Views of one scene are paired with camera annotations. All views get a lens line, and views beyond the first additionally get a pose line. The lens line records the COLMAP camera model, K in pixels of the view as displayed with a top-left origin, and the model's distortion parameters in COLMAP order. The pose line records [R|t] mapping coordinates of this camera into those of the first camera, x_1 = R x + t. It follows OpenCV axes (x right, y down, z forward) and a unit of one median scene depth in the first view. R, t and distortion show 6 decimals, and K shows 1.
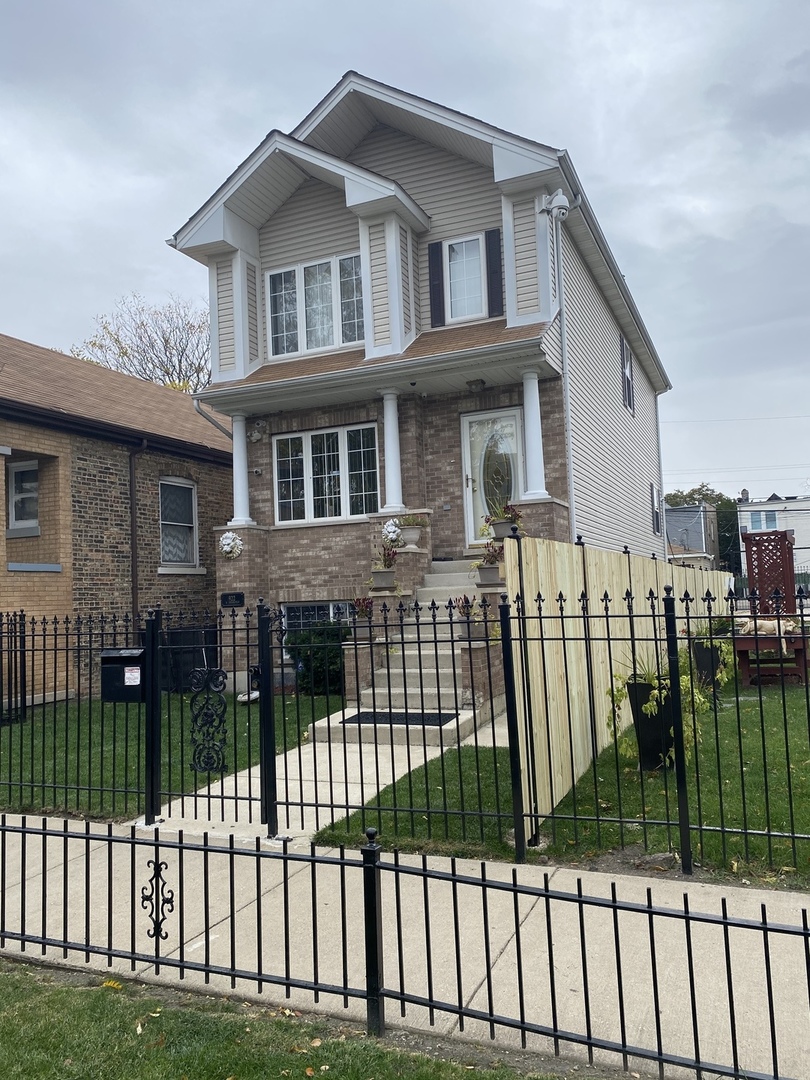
lens RADIAL K [[819.2, 0, 408.7], [0, 819.2, 542.5], [0, 0, 1]] dist [0.034403, -0.039037]
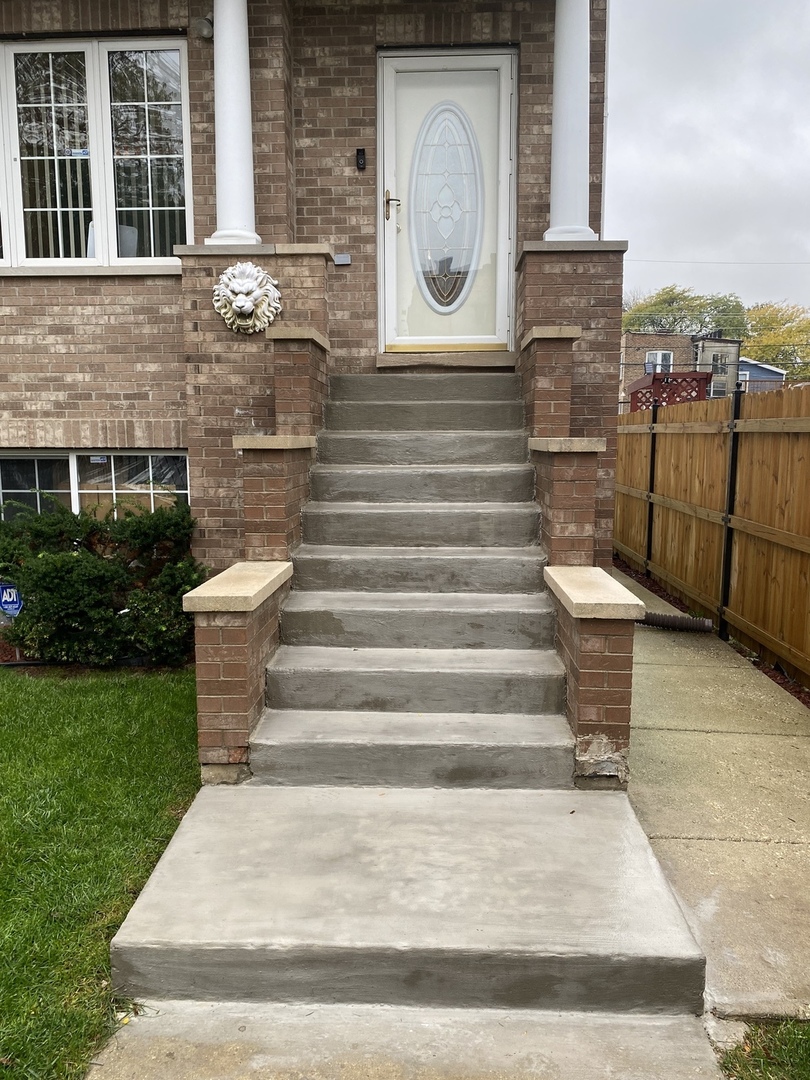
lens RADIAL K [[819.2, 0, 408.7], [0, 819.2, 542.5], [0, 0, 1]] dist [0.034403, -0.039037]
pose [[0.933602, -0.006646, 0.358251, -0.086987], [-0.058982, 0.983338, 0.171949, 0.033213], [-0.353425, -0.181662, 0.917655, 0.515387]]
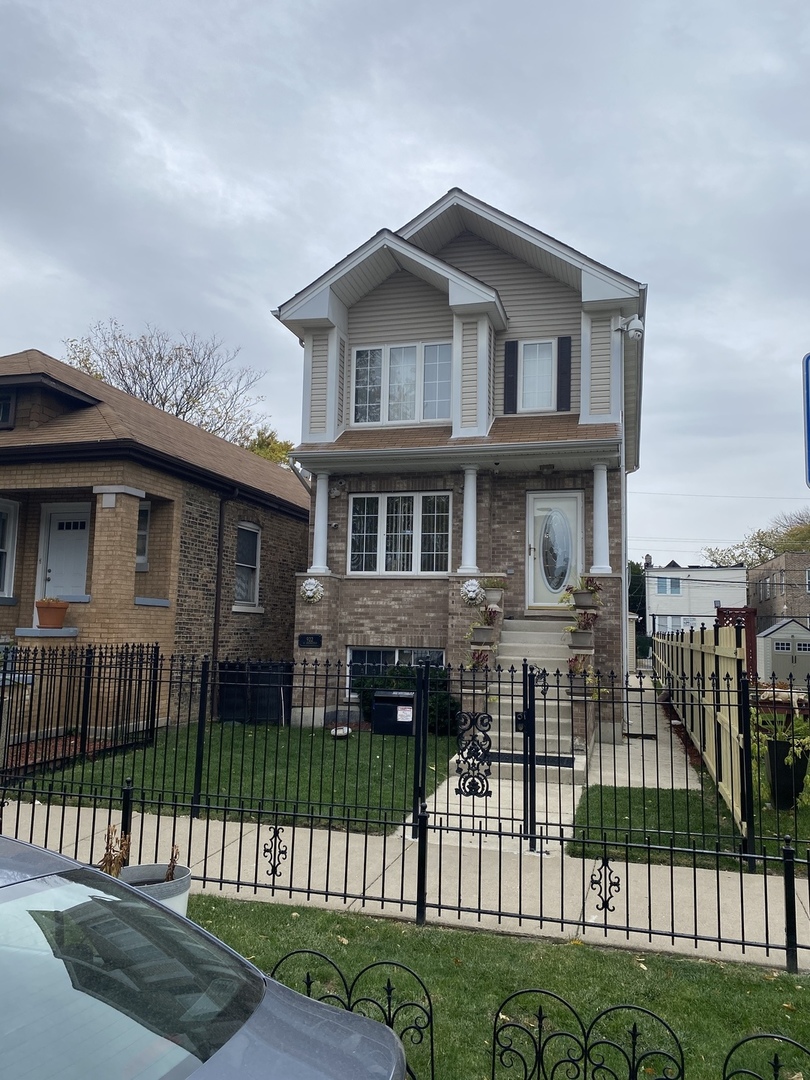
lens RADIAL K [[818.1, 0, 405.0], [0, 818.1, 540.0], [0, 0, 1]] dist [0.080734, -0.113582]
pose [[0.988393, 0.077502, 0.130661, -0.247164], [-0.071006, 0.996031, -0.053672, -0.014753], [-0.134302, 0.043772, 0.989973, -0.108800]]
